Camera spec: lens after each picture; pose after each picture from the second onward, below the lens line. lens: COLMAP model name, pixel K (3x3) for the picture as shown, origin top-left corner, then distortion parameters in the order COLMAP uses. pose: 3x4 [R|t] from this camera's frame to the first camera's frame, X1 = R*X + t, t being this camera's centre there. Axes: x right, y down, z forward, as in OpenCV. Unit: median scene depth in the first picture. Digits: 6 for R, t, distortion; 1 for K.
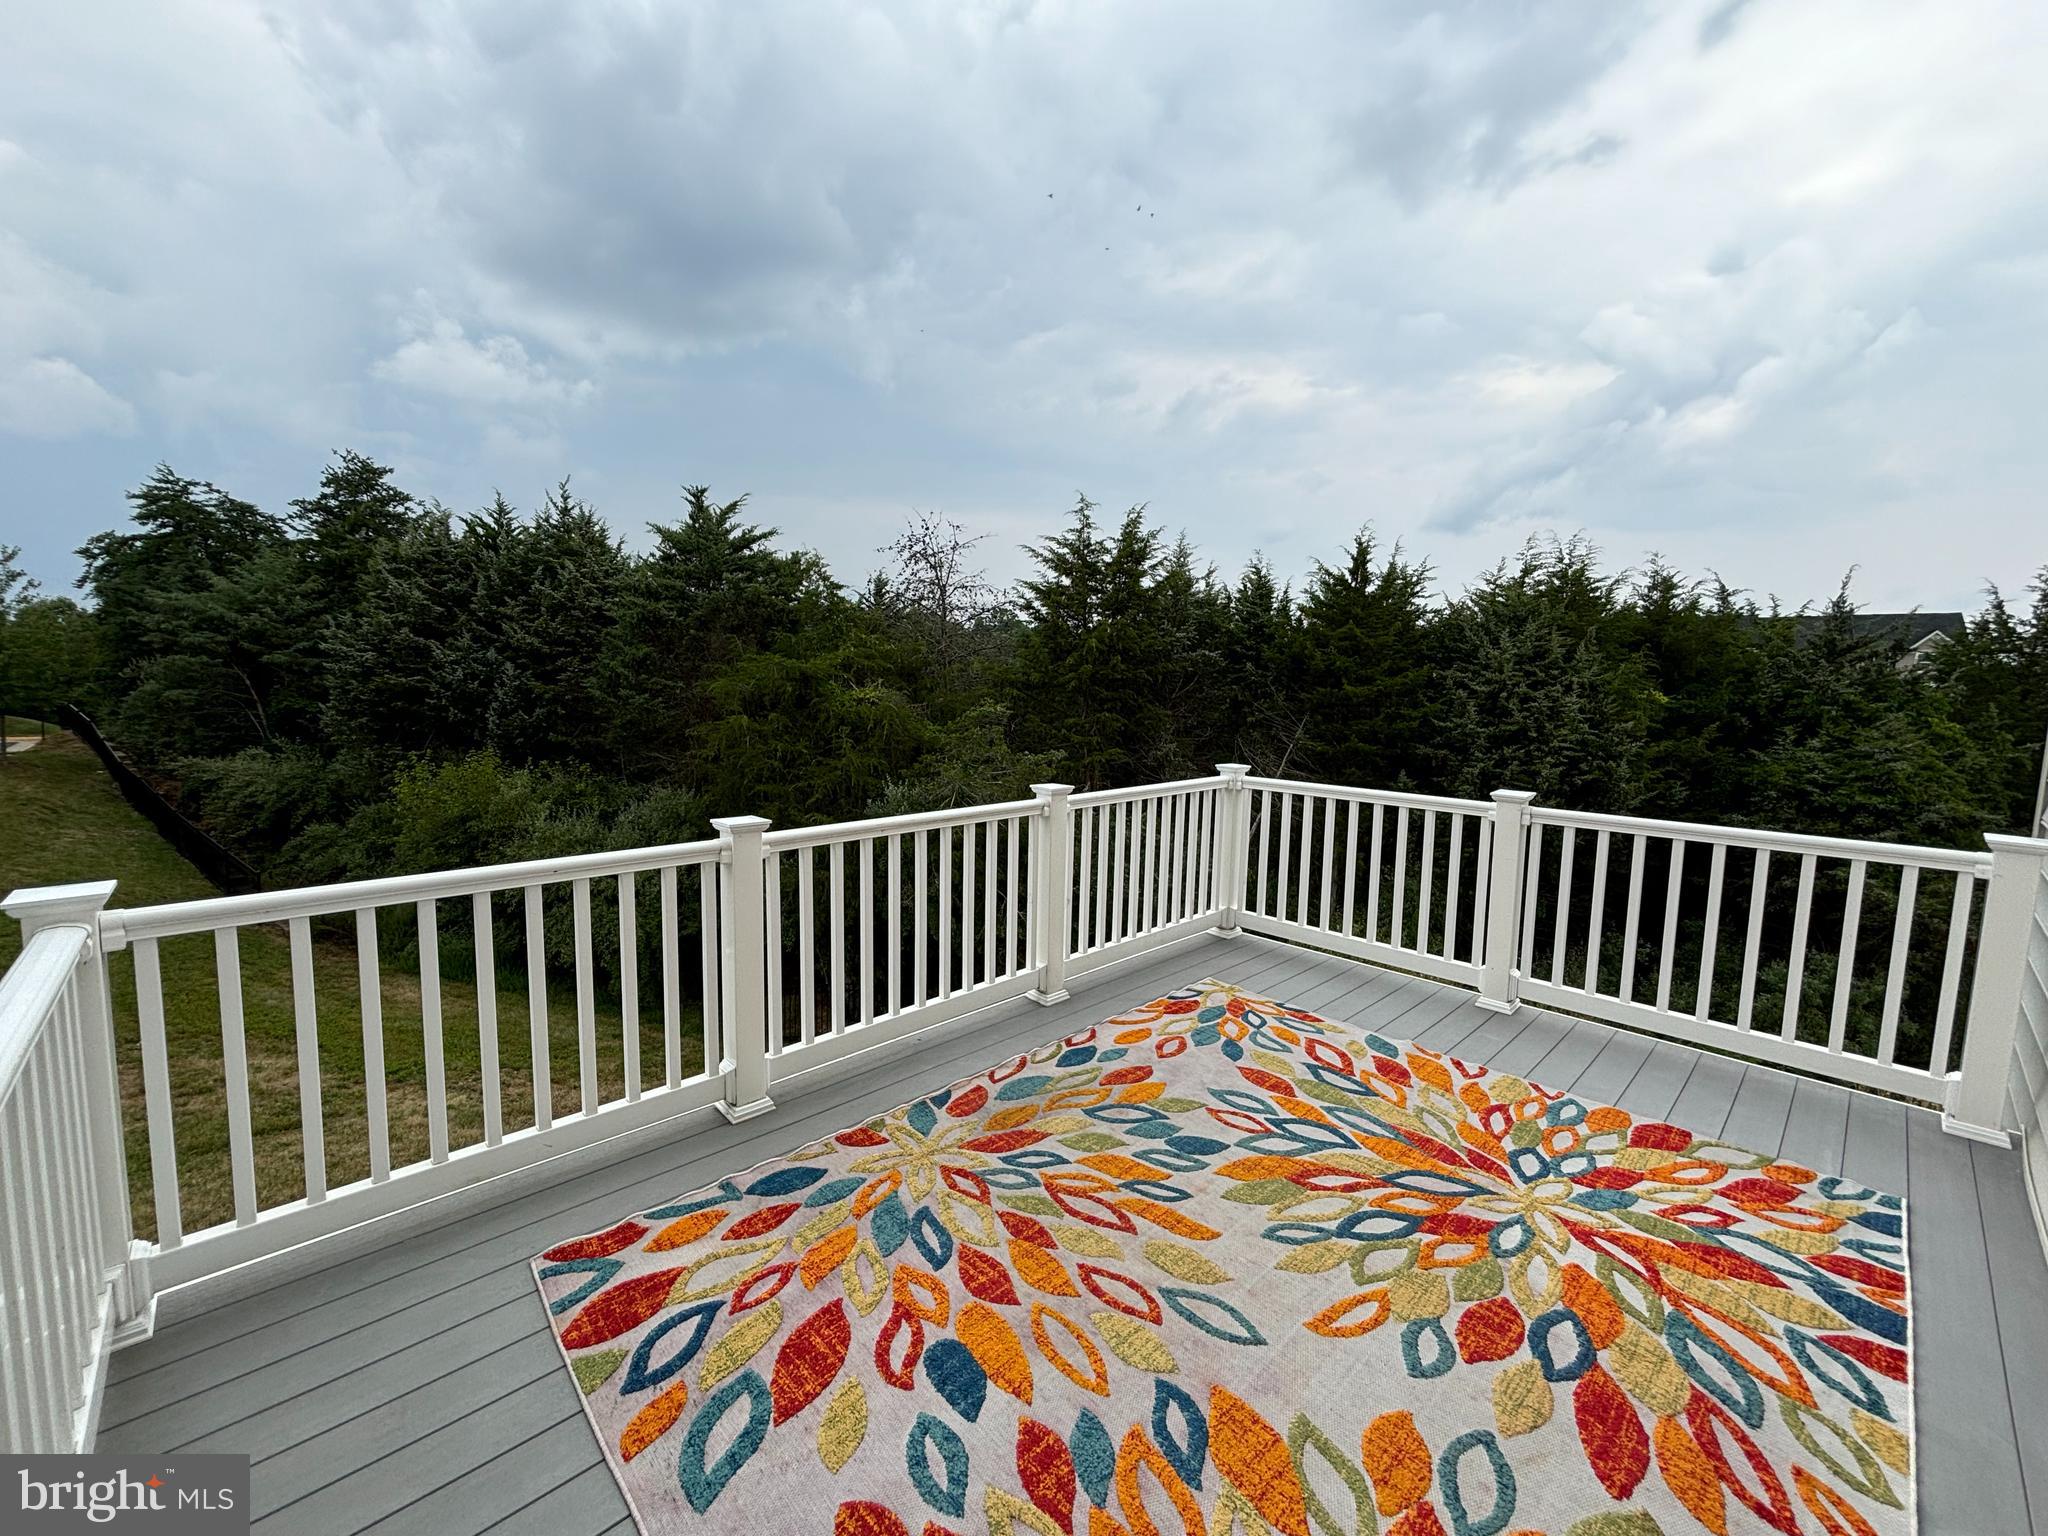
lens RADIAL K [[832.0, 0, 1024.0], [0, 832.0, 768.0], [0, 0, 1]] dist [0.000569, -0.000138]
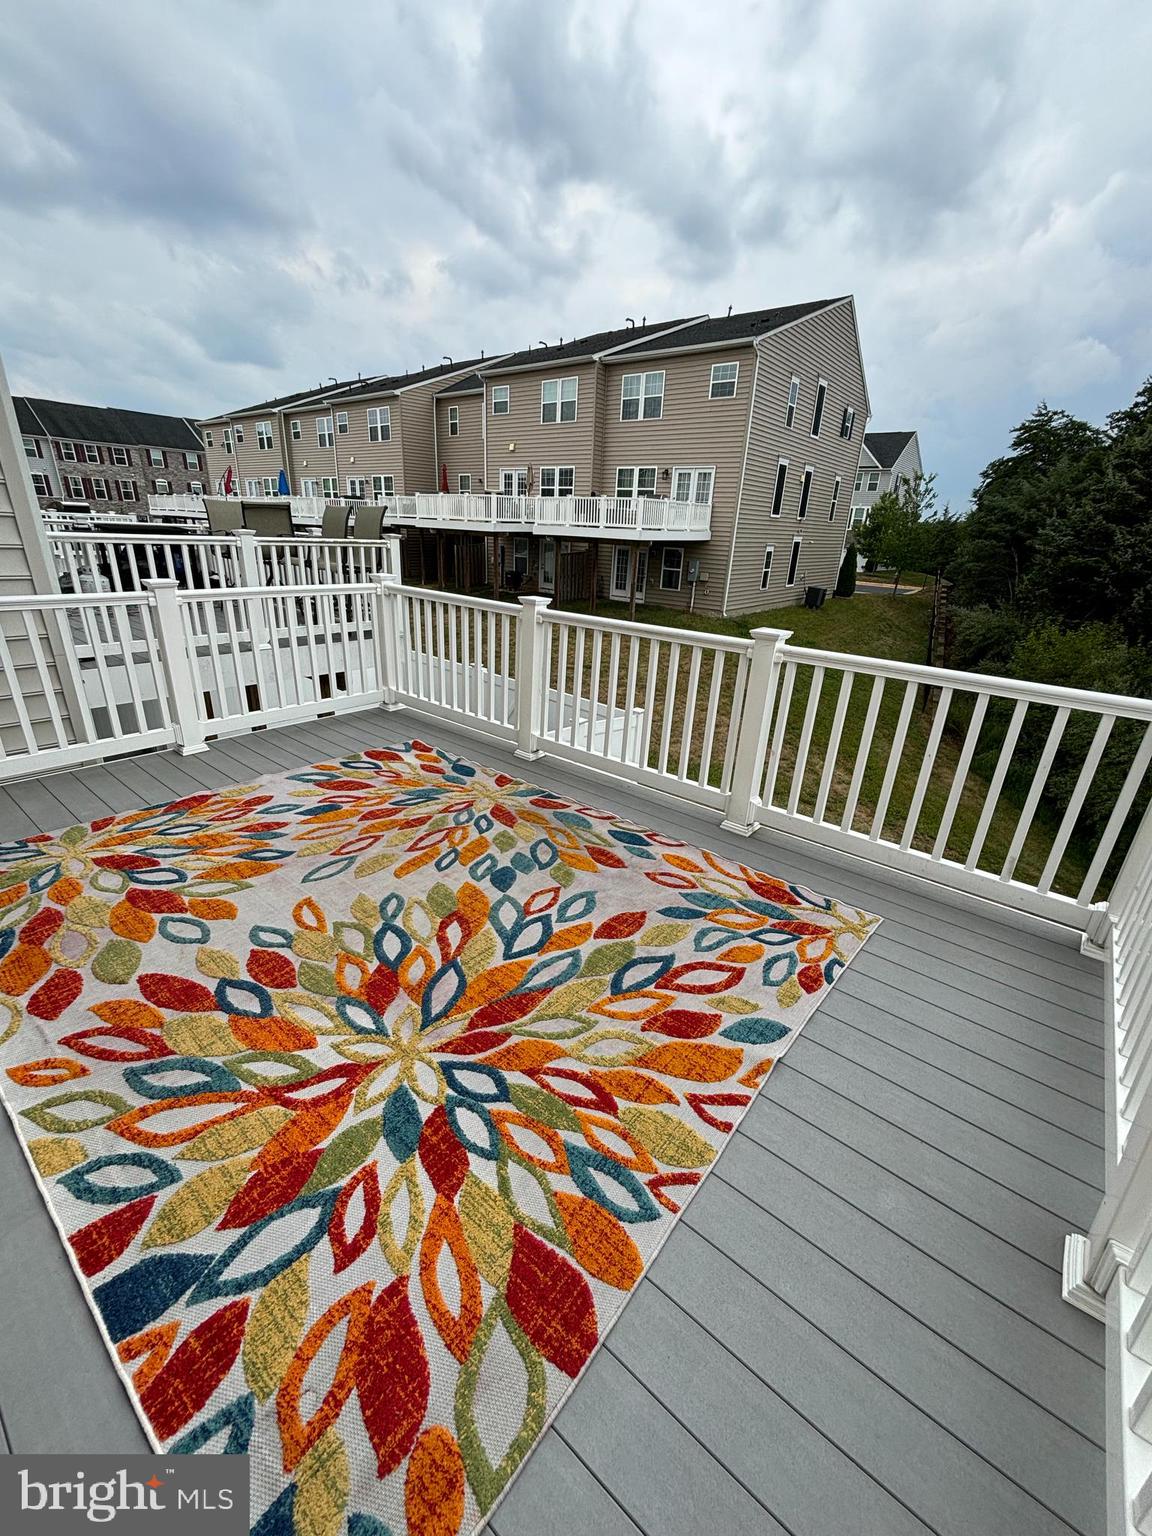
lens RADIAL K [[610.3, 0, 580.7], [0, 610.3, 784.2], [0, 0, 1]] dist [-0.026543, 0.013583]
pose [[0.130710, 0.378161, -0.916466, 1.171459], [-0.149359, 0.921357, 0.358877, -0.055387], [0.980105, 0.089974, 0.176912, 1.046494]]
